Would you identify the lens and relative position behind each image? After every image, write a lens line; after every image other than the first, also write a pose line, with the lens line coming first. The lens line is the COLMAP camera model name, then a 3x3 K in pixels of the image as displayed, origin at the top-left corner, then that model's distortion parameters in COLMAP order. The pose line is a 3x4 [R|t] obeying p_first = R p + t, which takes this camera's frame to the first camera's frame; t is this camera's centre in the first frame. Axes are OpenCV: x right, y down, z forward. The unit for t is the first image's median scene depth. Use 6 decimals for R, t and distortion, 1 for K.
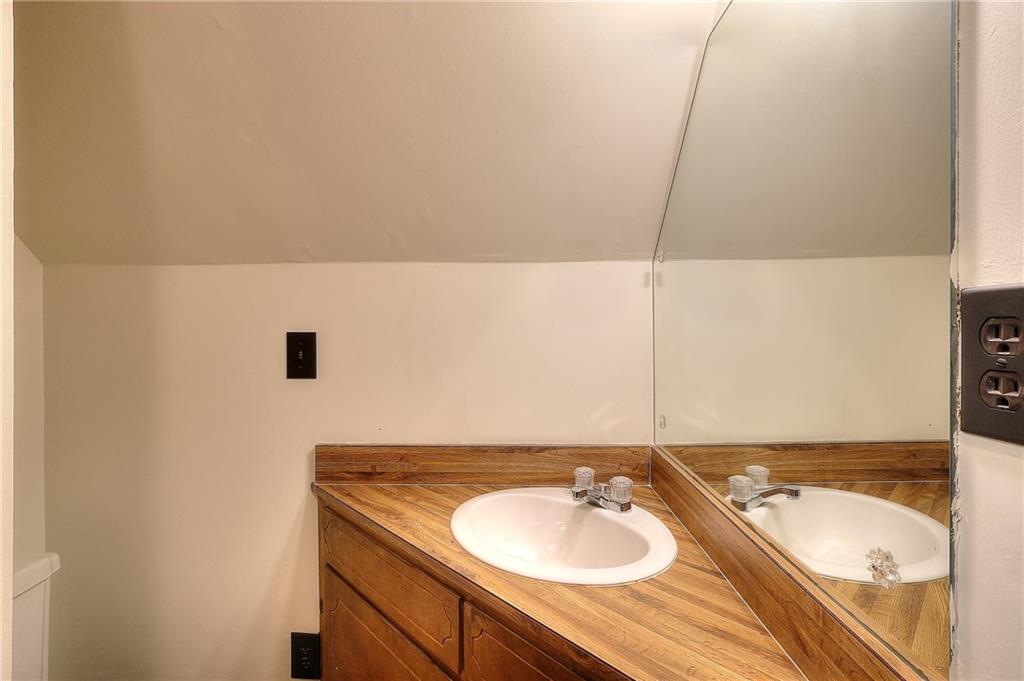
lens RADIAL K [[471.9, 0, 512.0], [0, 471.9, 333.2], [0, 0, 1]] dist [-0.003566, 0.001464]
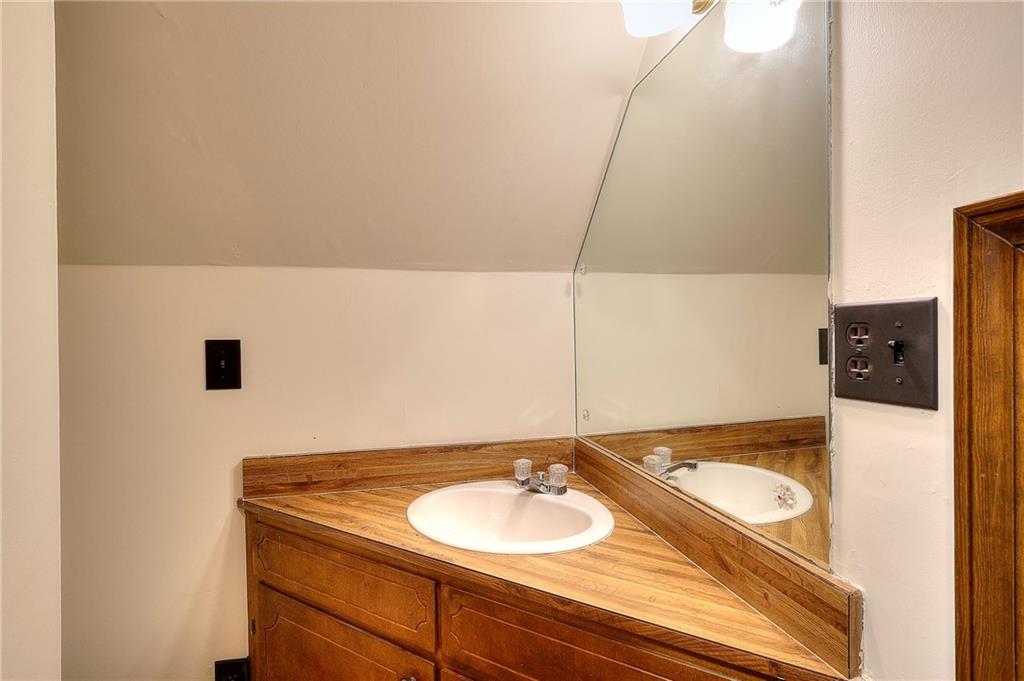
lens RADIAL K [[484.5, 0, 511.3], [0, 484.5, 338.5], [0, 0, 1]] dist [-0.001813, 0.000192]
pose [[0.966541, -0.010770, 0.256285, -0.156040], [0.010973, 0.999940, 0.000635, 0.001480], [-0.256276, 0.002199, 0.966601, -0.086380]]
